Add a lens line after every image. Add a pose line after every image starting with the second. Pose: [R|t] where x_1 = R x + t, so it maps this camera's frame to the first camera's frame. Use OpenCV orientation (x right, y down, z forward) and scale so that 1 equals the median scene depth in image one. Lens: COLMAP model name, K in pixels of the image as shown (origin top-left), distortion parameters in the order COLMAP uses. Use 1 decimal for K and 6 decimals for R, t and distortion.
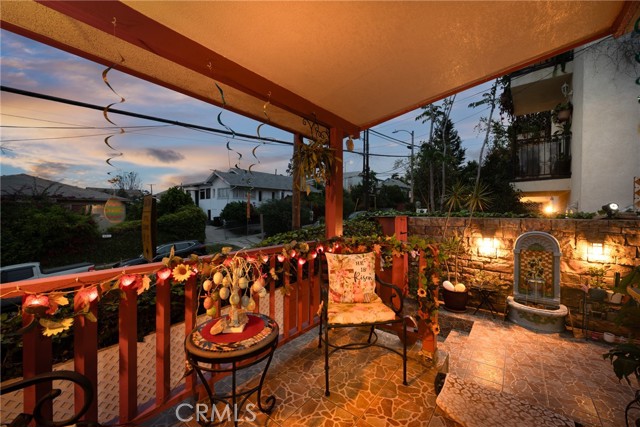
lens RADIAL K [[255.7, 0, 319.3], [0, 255.7, 213.3], [0, 0, 1]] dist [0.002499, -0.000149]
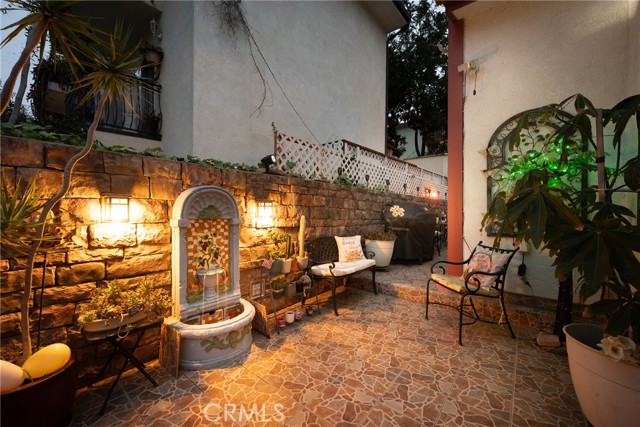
lens RADIAL K [[255.7, 0, 320.3], [0, 255.7, 212.8], [0, 0, 1]] dist [0.002499, -0.000149]
pose [[0.022019, -0.005213, 0.999744, 0.281983], [0.003177, 0.999982, 0.005144, 0.129612], [-0.999753, 0.003063, 0.022035, 0.738757]]
